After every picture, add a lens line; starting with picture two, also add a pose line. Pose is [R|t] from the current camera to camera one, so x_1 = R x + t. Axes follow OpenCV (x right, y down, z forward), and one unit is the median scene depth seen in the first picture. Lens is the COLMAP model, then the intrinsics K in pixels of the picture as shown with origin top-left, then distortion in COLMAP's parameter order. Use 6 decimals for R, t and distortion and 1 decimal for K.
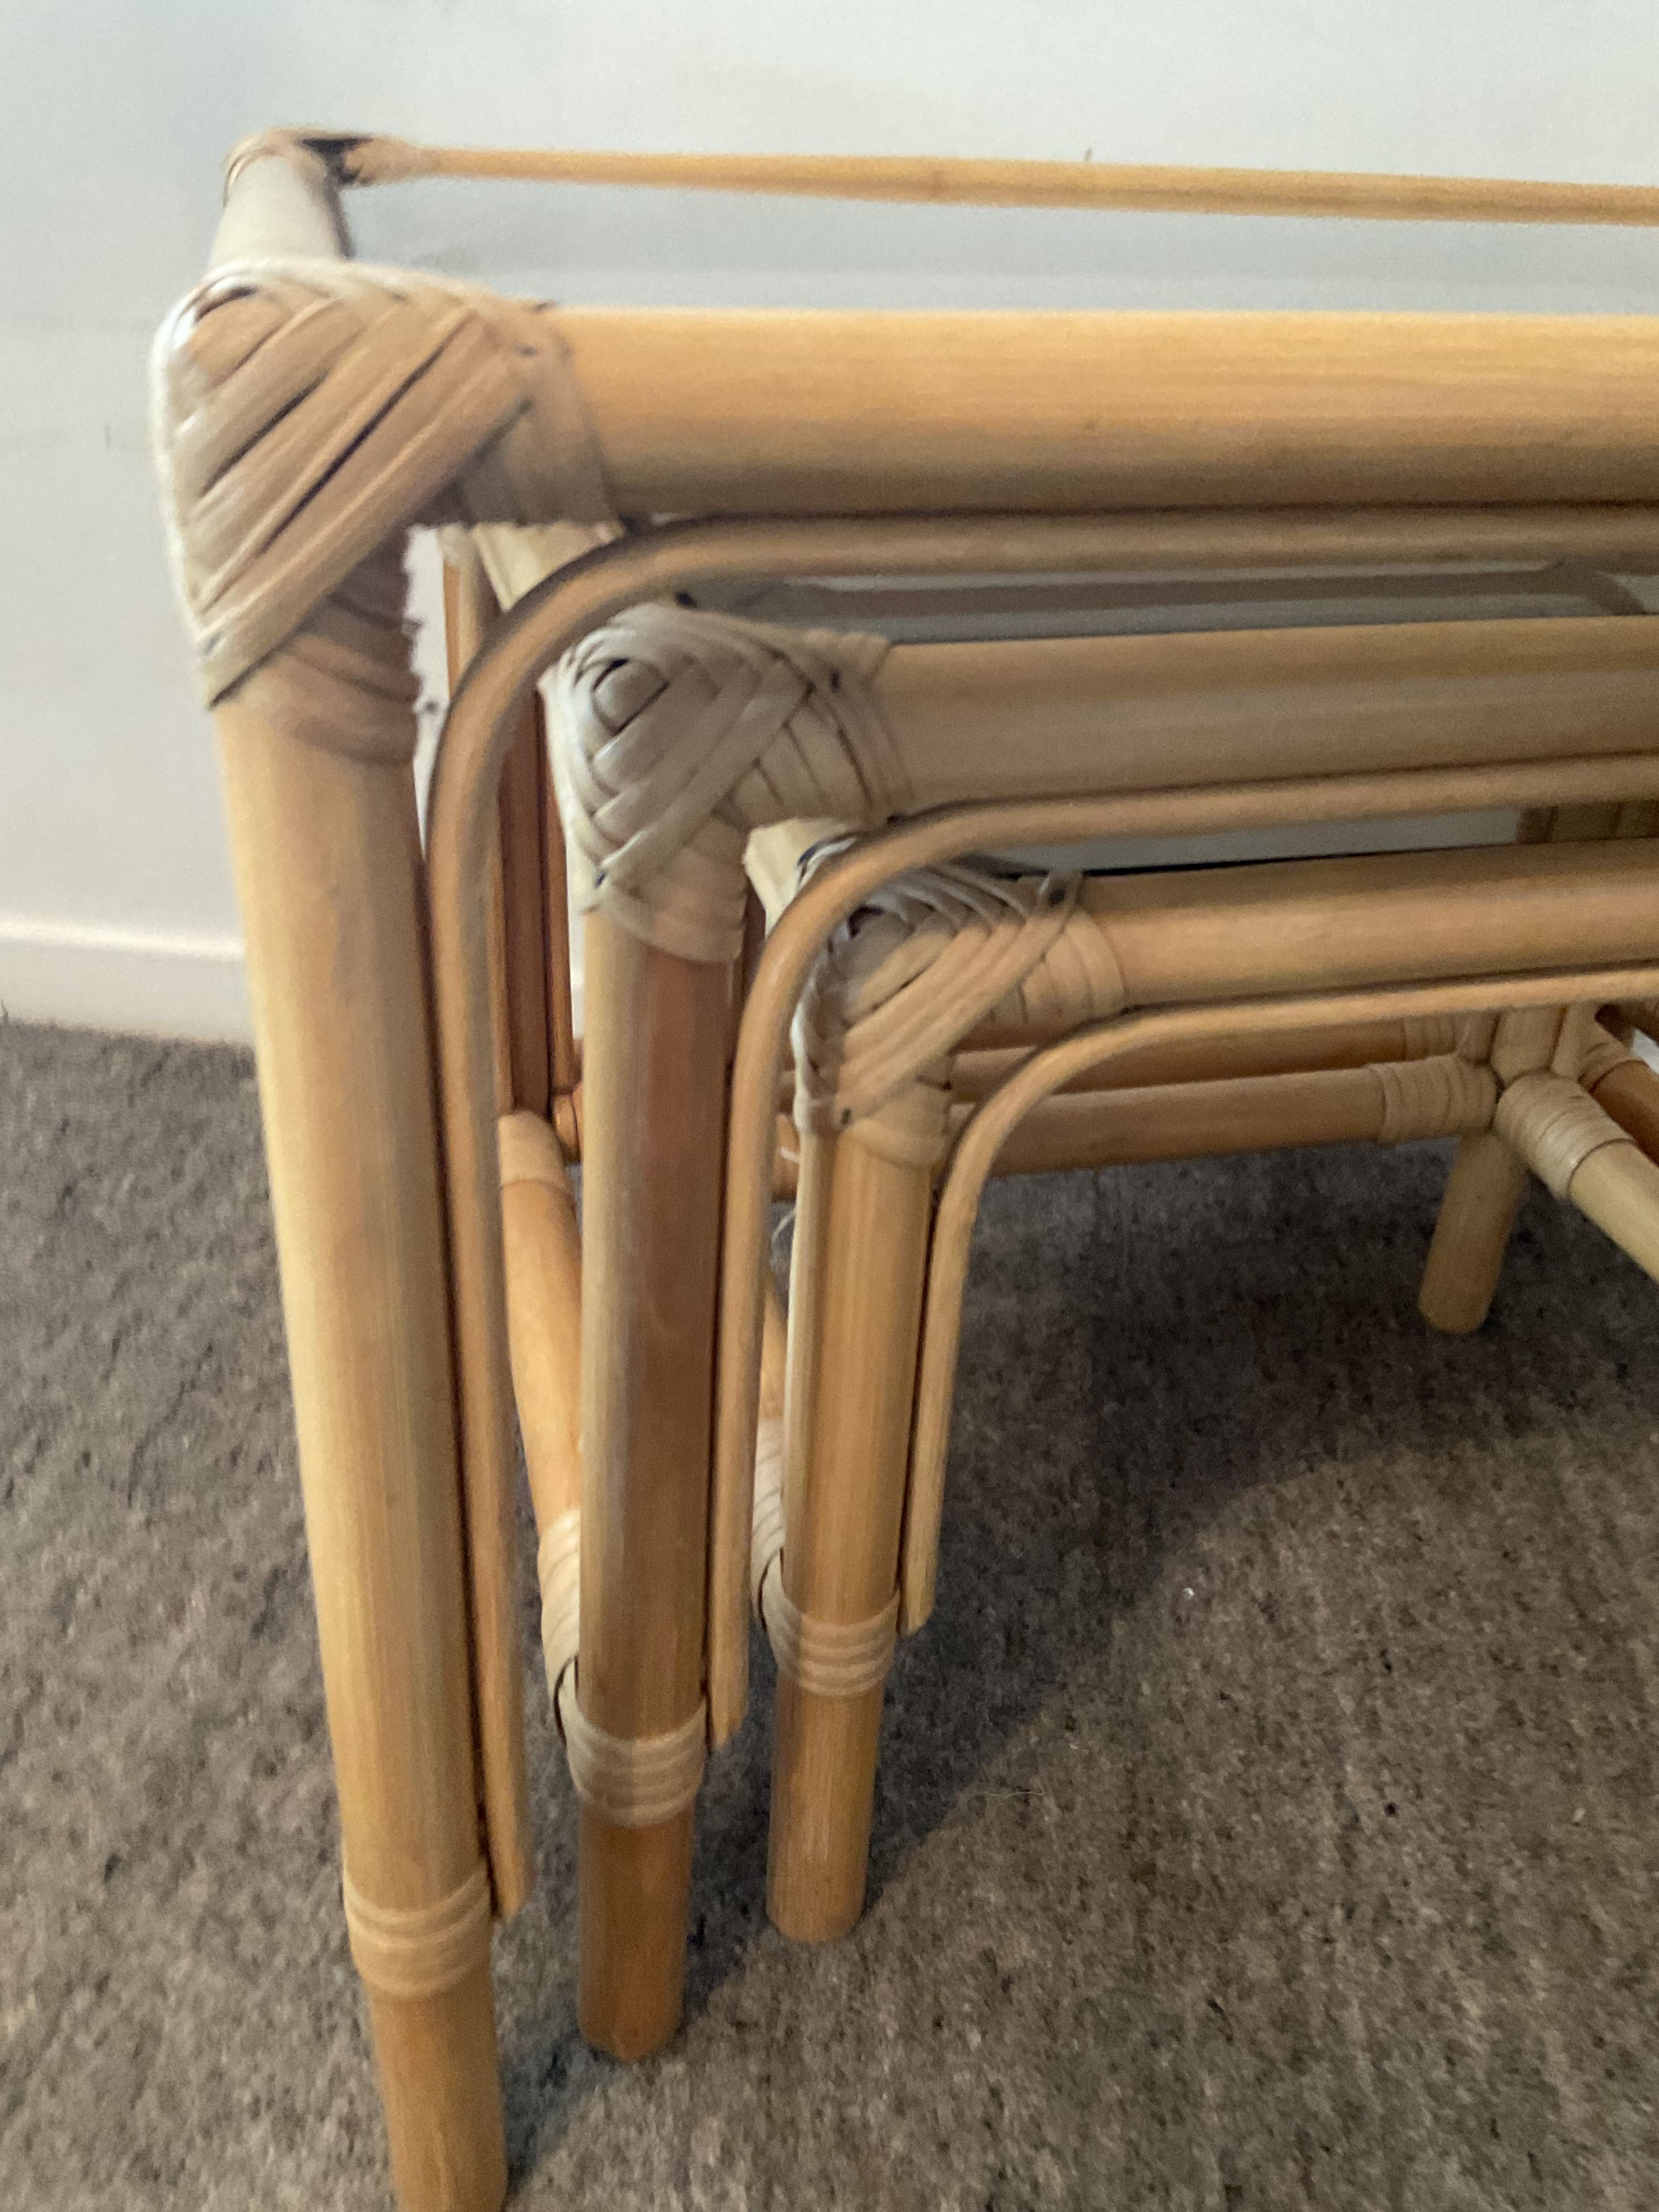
lens RADIAL K [[1841.5, 0, 804.5], [0, 1841.5, 1101.6], [0, 0, 1]] dist [0.033487, -0.059212]
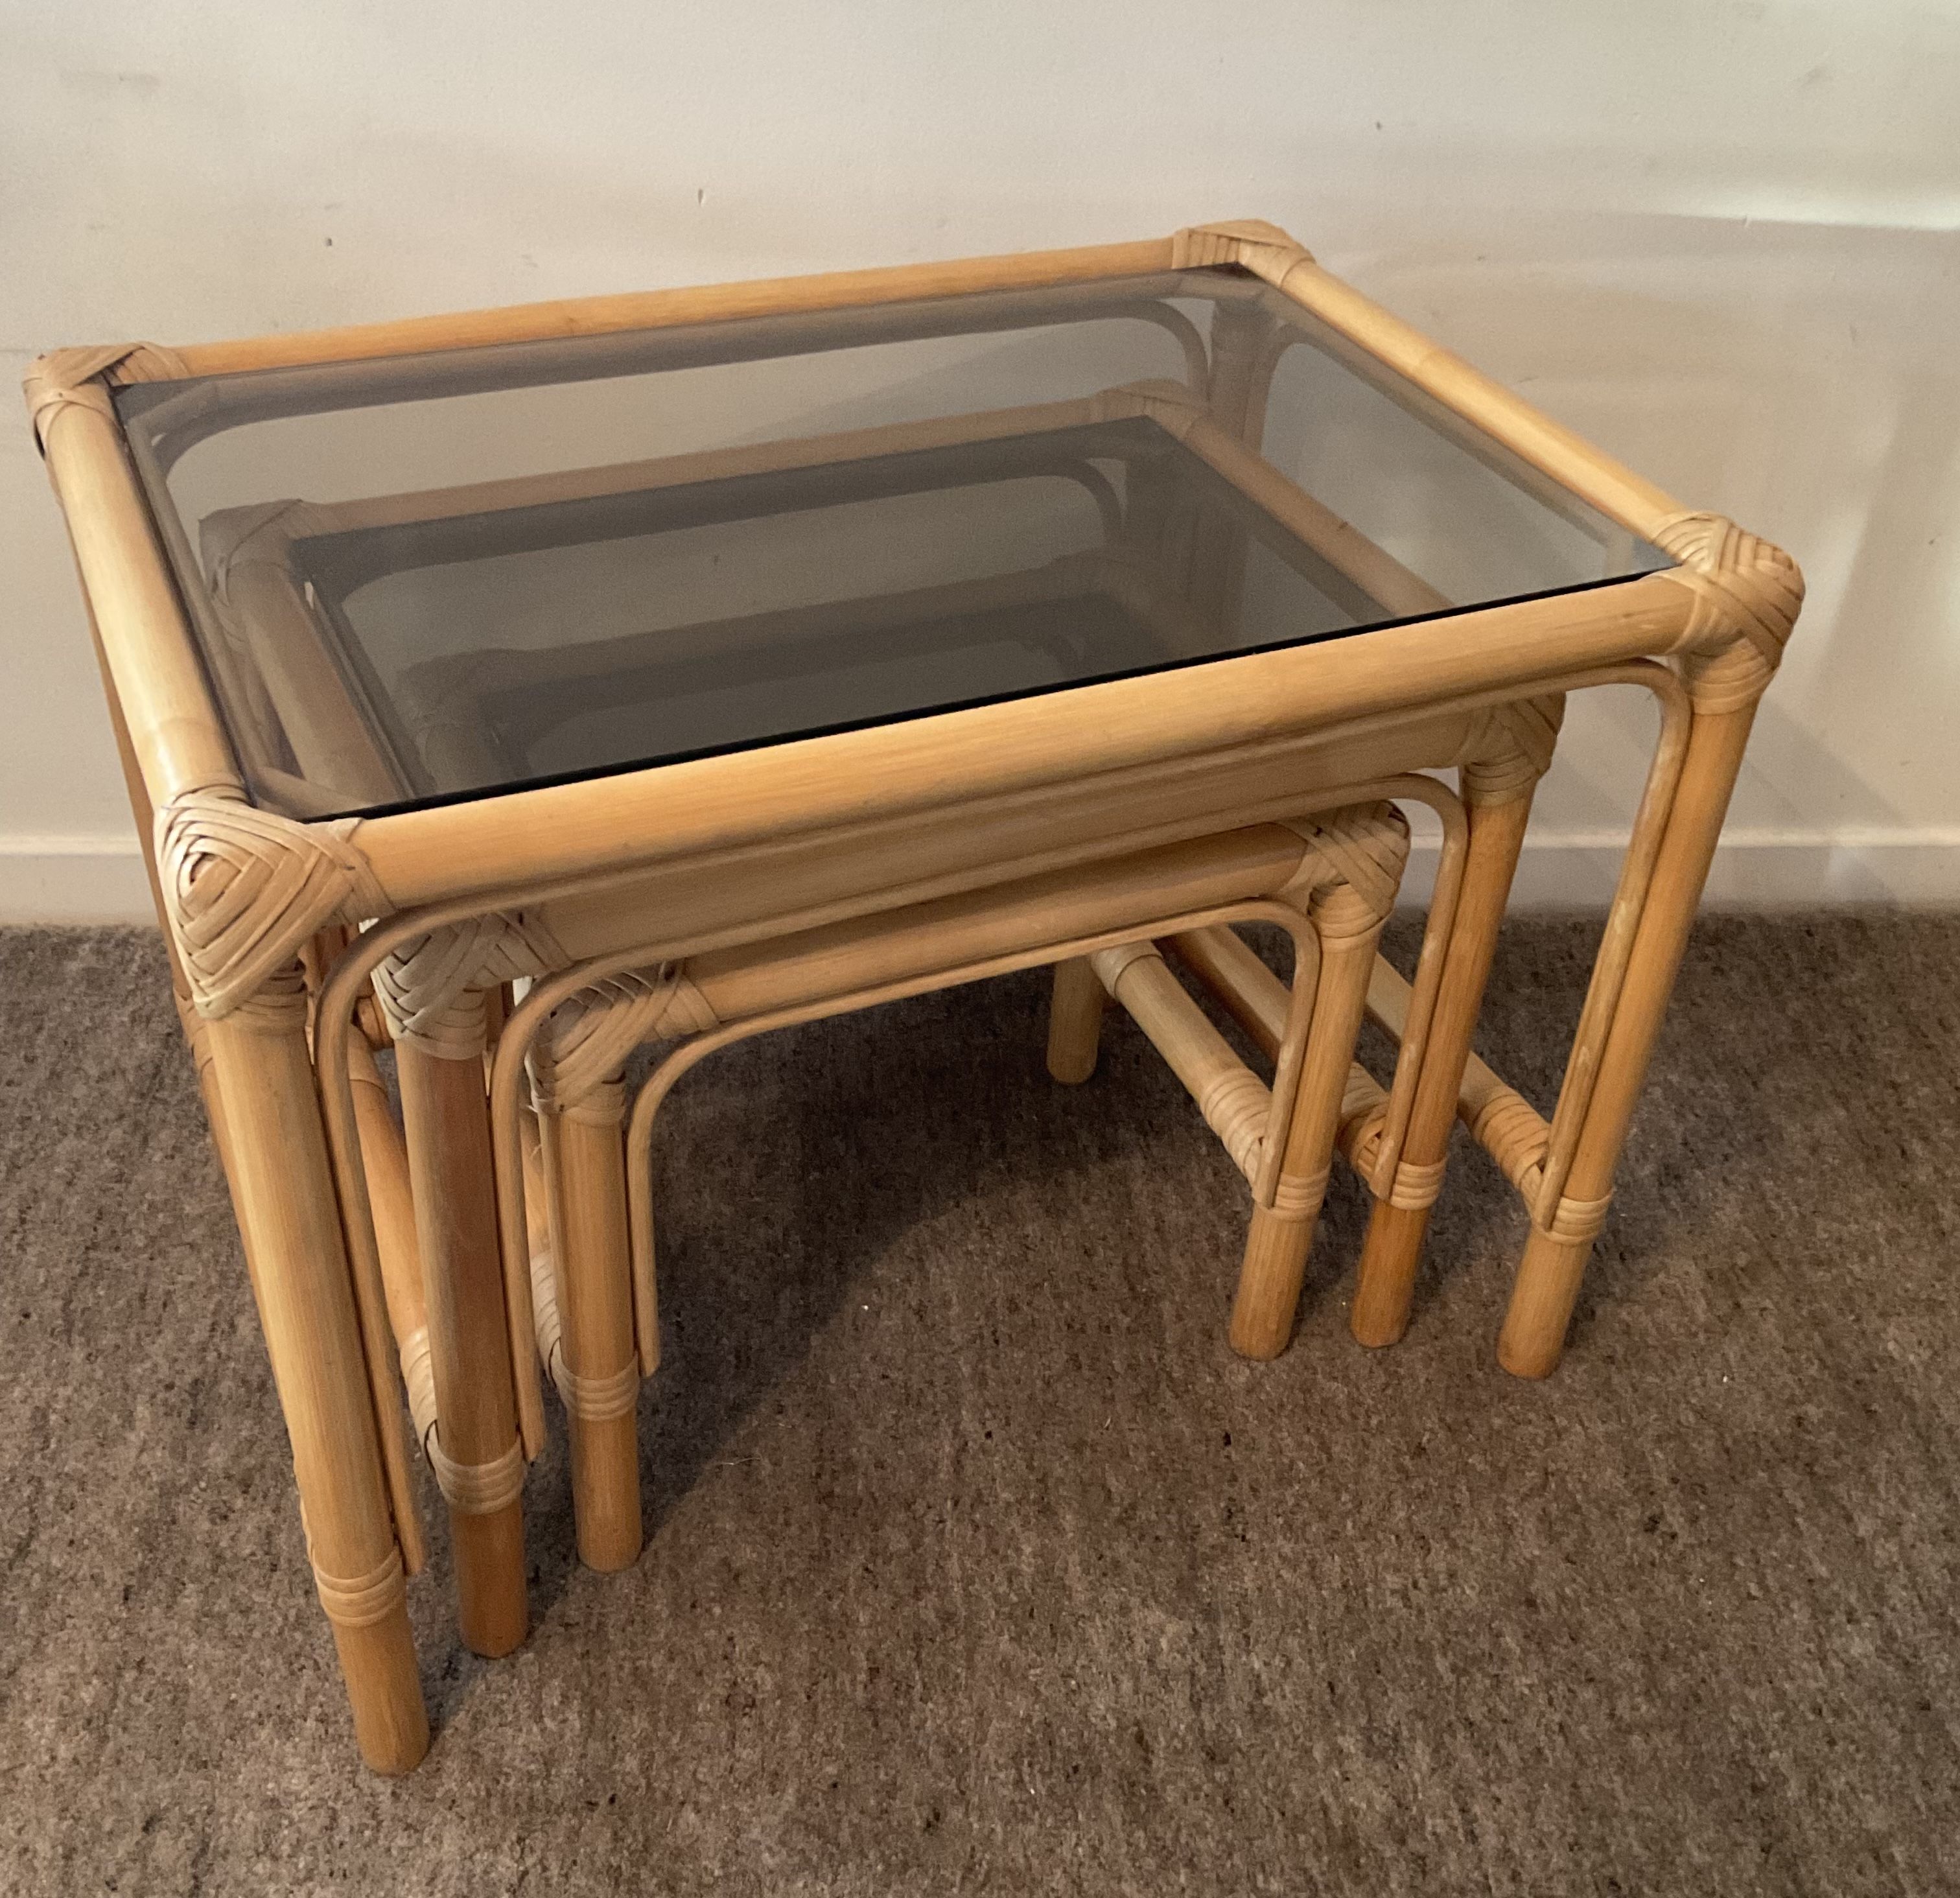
lens RADIAL K [[2159.3, 0, 968.3], [0, 2159.3, 1017.6], [0, 0, 1]] dist [0.128834, -0.290053]
pose [[0.983287, -0.106561, 0.147616, 0.080570], [0.082092, 0.983215, 0.162940, -0.282734], [-0.162501, -0.148099, 0.975531, -0.784942]]
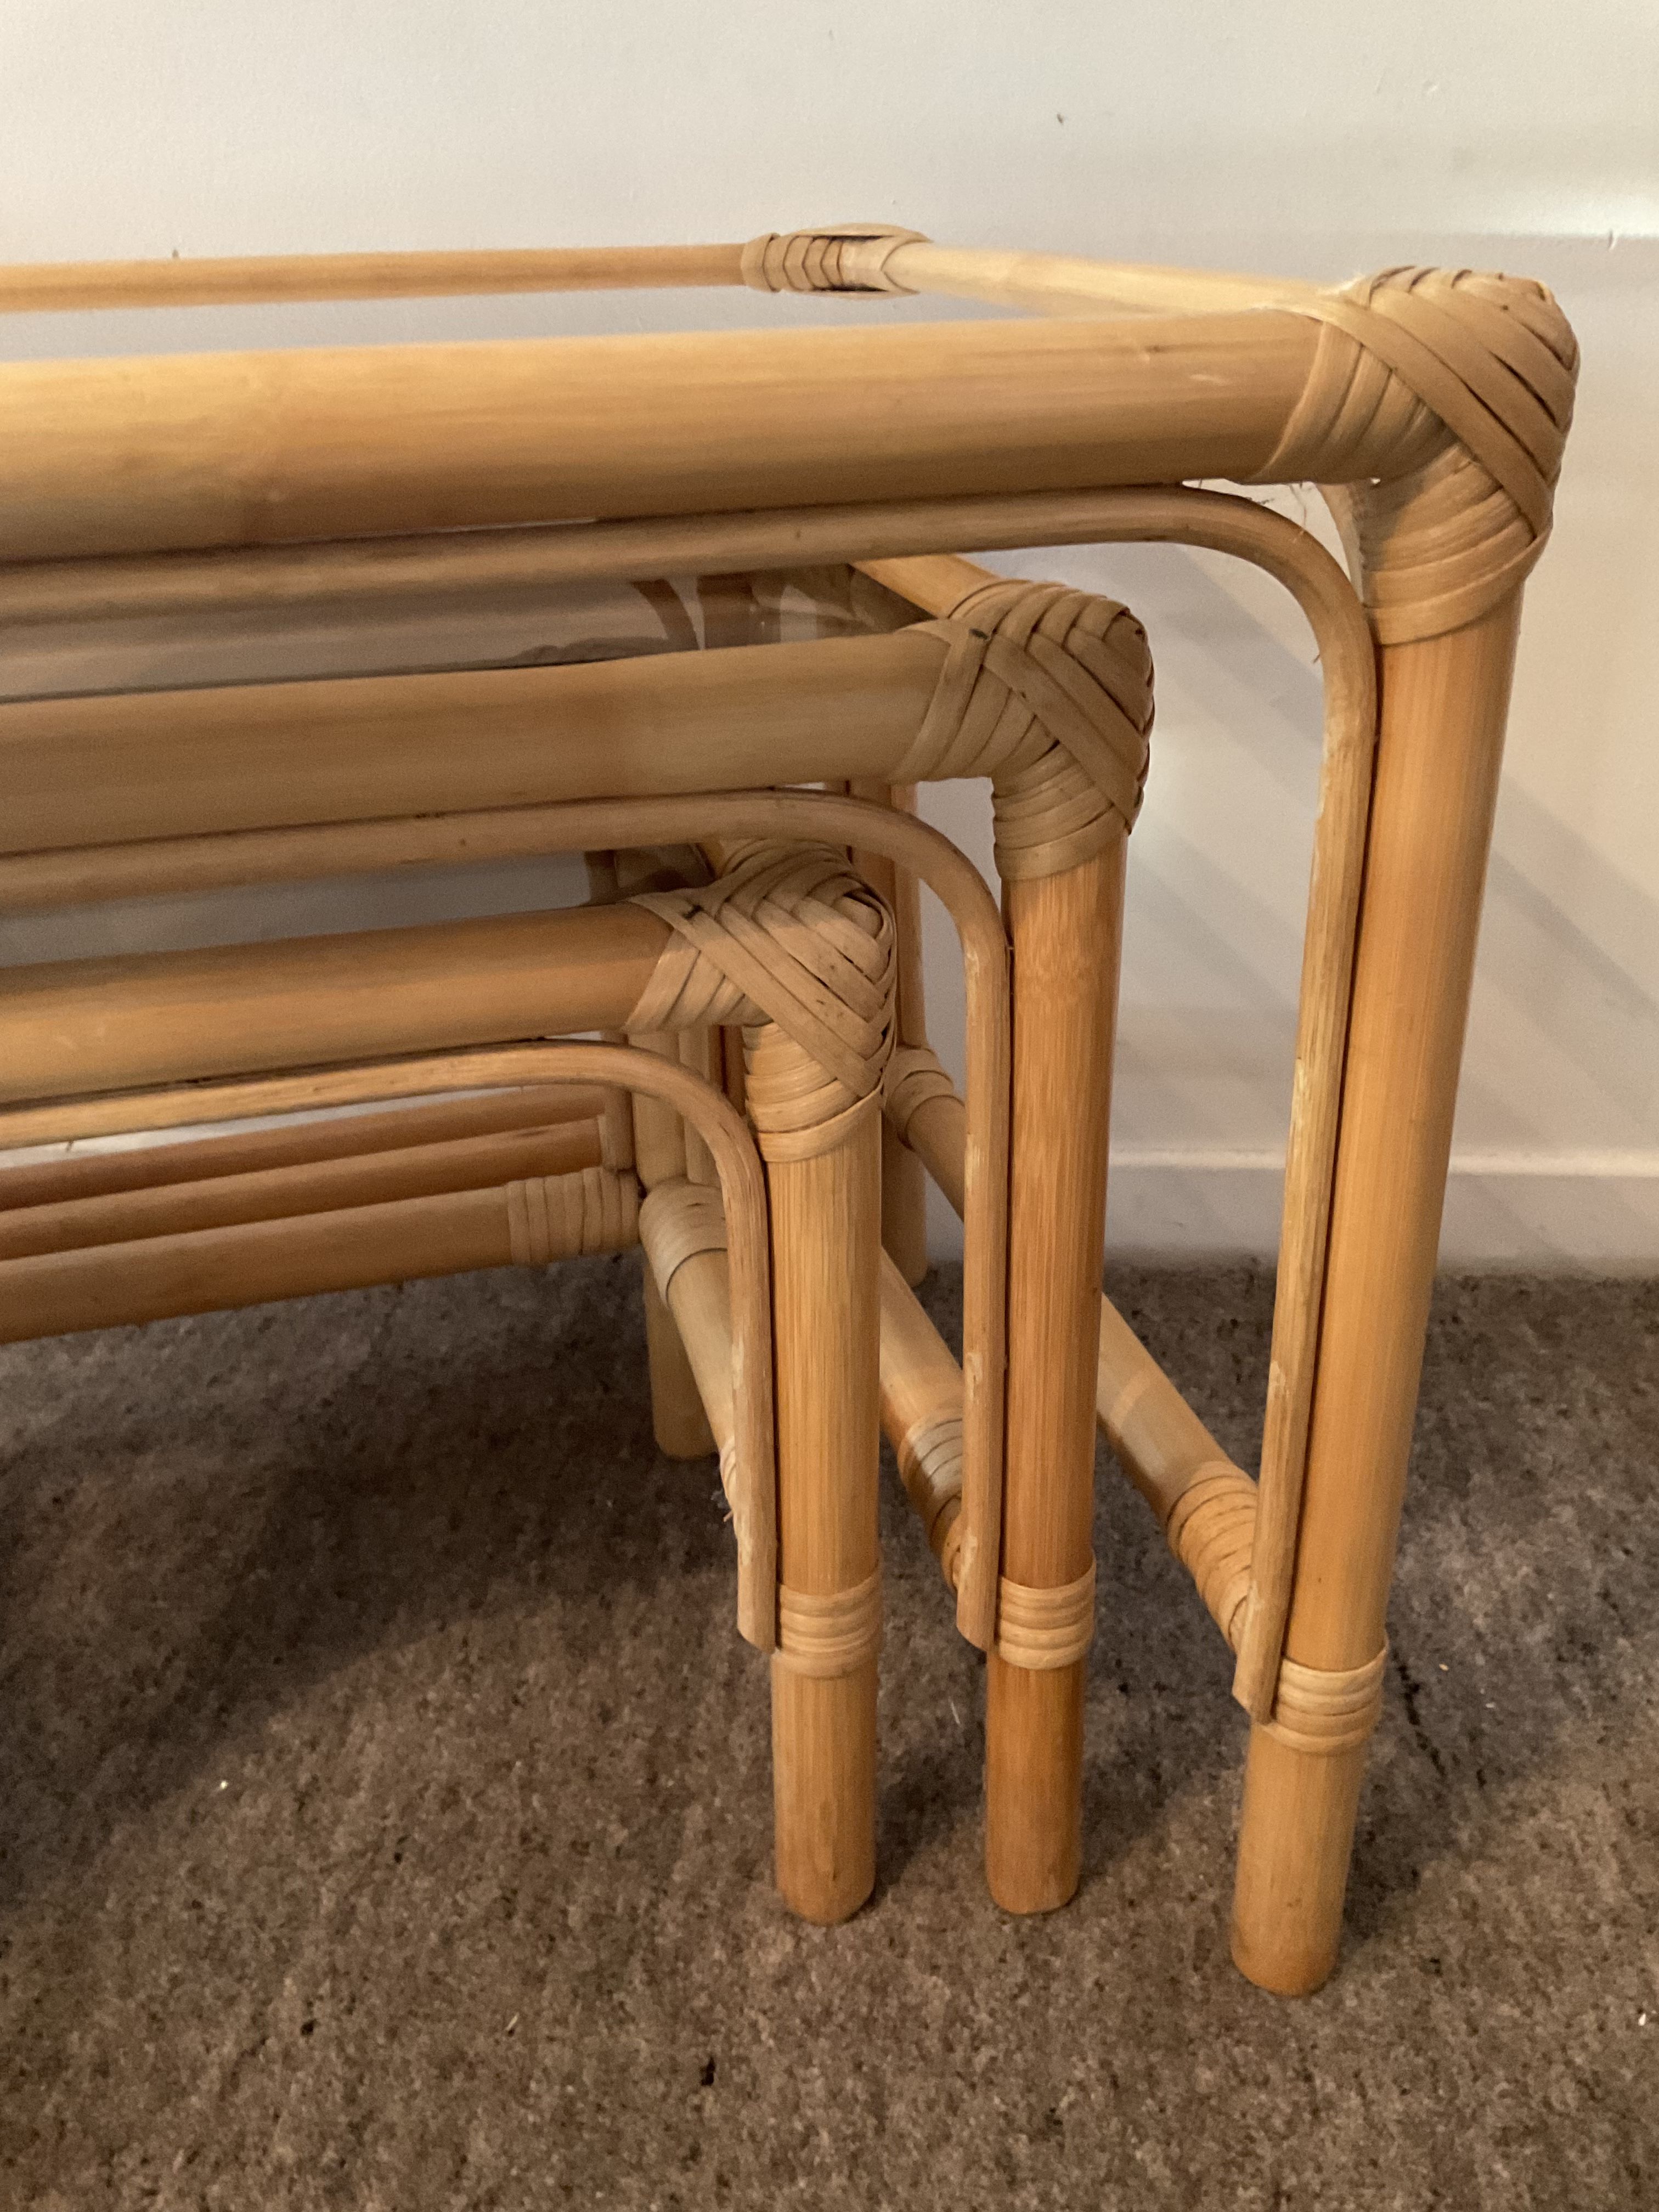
lens RADIAL K [[1848.5, 0, 825.4], [0, 1848.5, 1102.2], [0, 0, 1]] dist [0.070585, -0.142048]
pose [[0.997905, -0.064637, 0.002612, 0.667233], [0.064683, 0.996416, -0.054510, 0.000536], [0.000920, 0.054564, 0.998510, 0.083042]]
